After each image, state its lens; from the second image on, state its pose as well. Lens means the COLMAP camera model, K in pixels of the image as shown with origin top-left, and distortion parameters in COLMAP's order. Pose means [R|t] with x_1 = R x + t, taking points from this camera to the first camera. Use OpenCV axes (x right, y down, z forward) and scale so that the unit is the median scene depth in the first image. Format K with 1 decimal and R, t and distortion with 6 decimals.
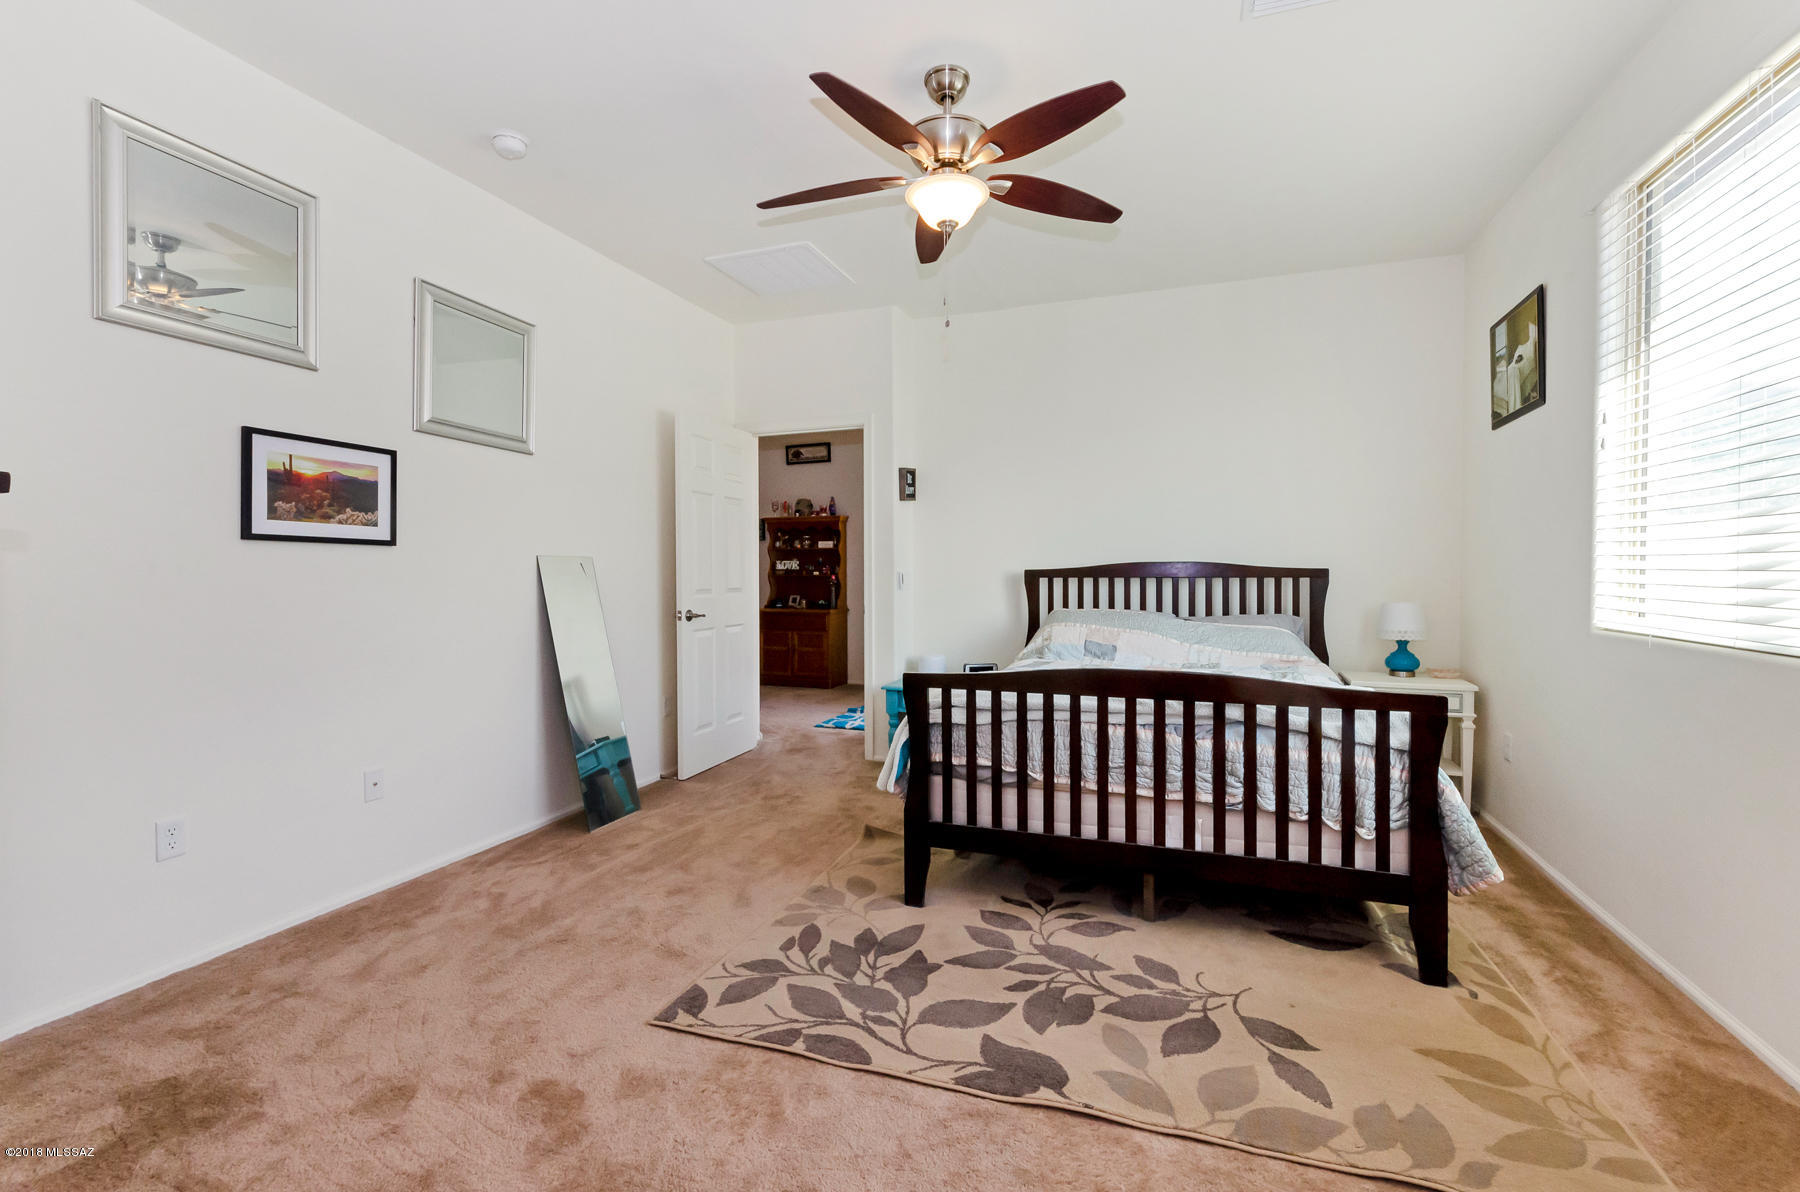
lens RADIAL K [[793.3, 0, 904.5], [0, 793.3, 595.5], [0, 0, 1]] dist [0.008002, -0.001706]
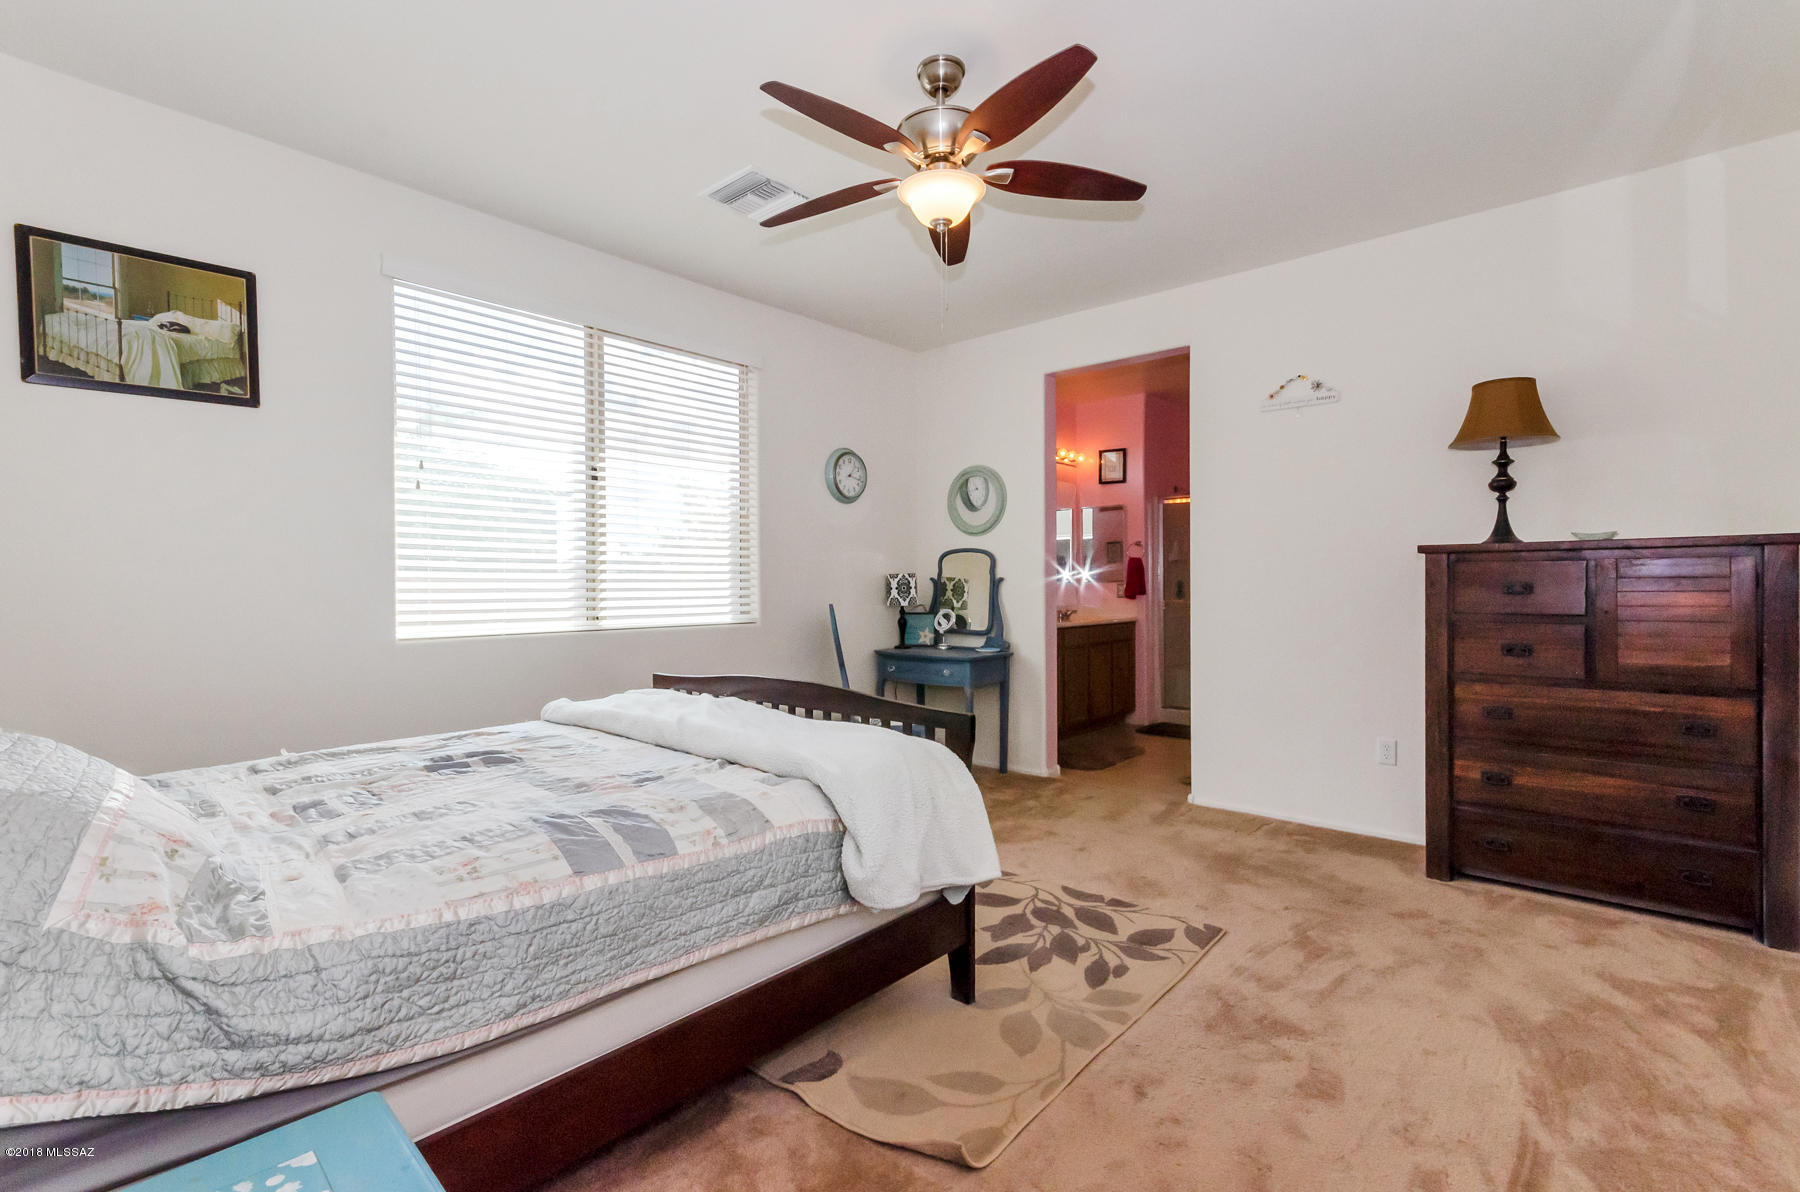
lens RADIAL K [[793.3, 0, 899.2], [0, 793.3, 598.1], [0, 0, 1]] dist [0.008002, -0.001706]
pose [[-0.928844, 0.004859, 0.370439, -0.271267], [0.016599, 0.999456, 0.028511, -0.047947], [-0.370099, 0.032631, -0.928419, 2.093733]]
